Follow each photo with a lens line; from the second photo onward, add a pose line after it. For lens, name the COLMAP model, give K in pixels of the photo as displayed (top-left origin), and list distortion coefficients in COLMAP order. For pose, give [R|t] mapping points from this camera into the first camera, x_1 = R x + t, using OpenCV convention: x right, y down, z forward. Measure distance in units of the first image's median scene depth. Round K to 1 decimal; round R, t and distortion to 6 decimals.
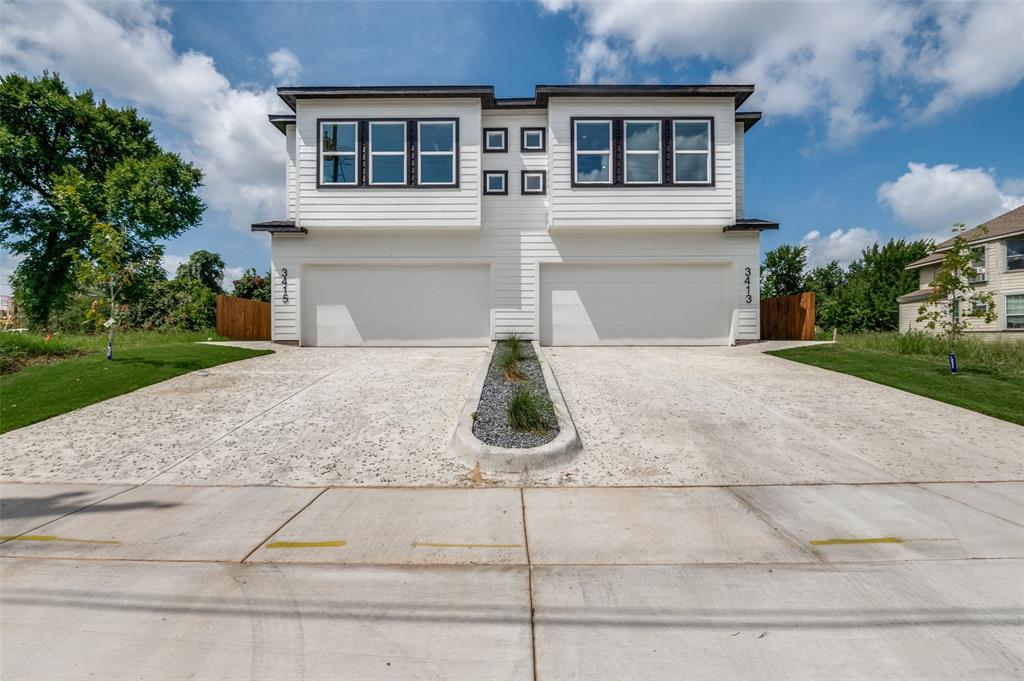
lens RADIAL K [[473.6, 0, 490.6], [0, 473.6, 338.9], [0, 0, 1]] dist [-0.015394, -0.000670]
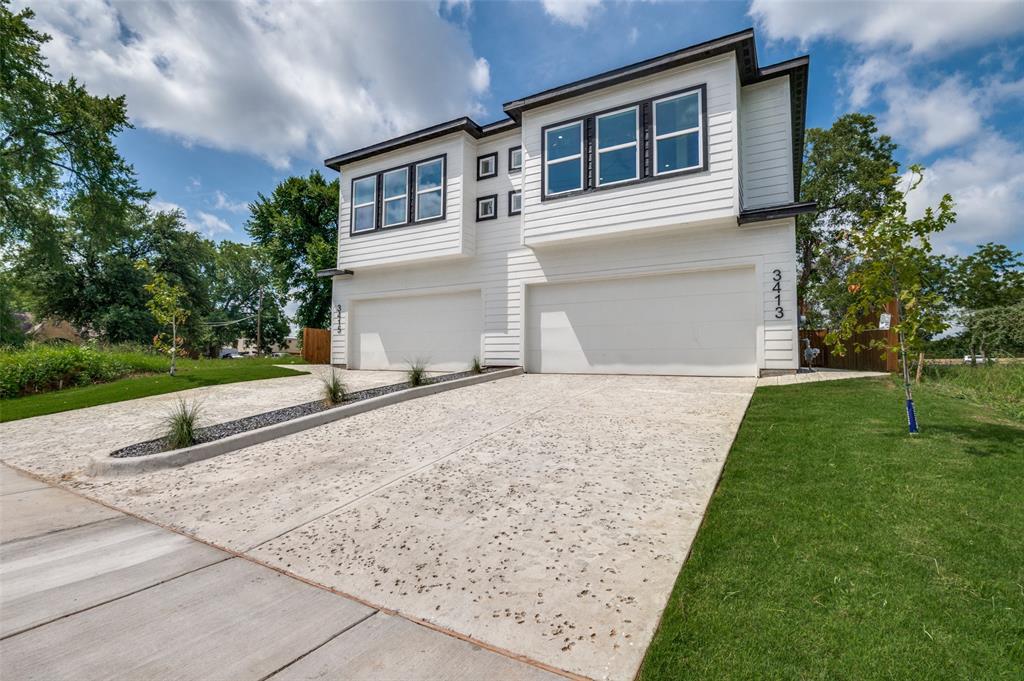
lens RADIAL K [[473.6, 0, 505.9], [0, 473.6, 337.5], [0, 0, 1]] dist [-0.015394, -0.000670]
pose [[0.866557, -0.018698, -0.498728, 0.541614], [-0.008258, 0.998624, -0.051788, -0.005760], [0.499011, 0.048996, 0.865210, 0.168619]]
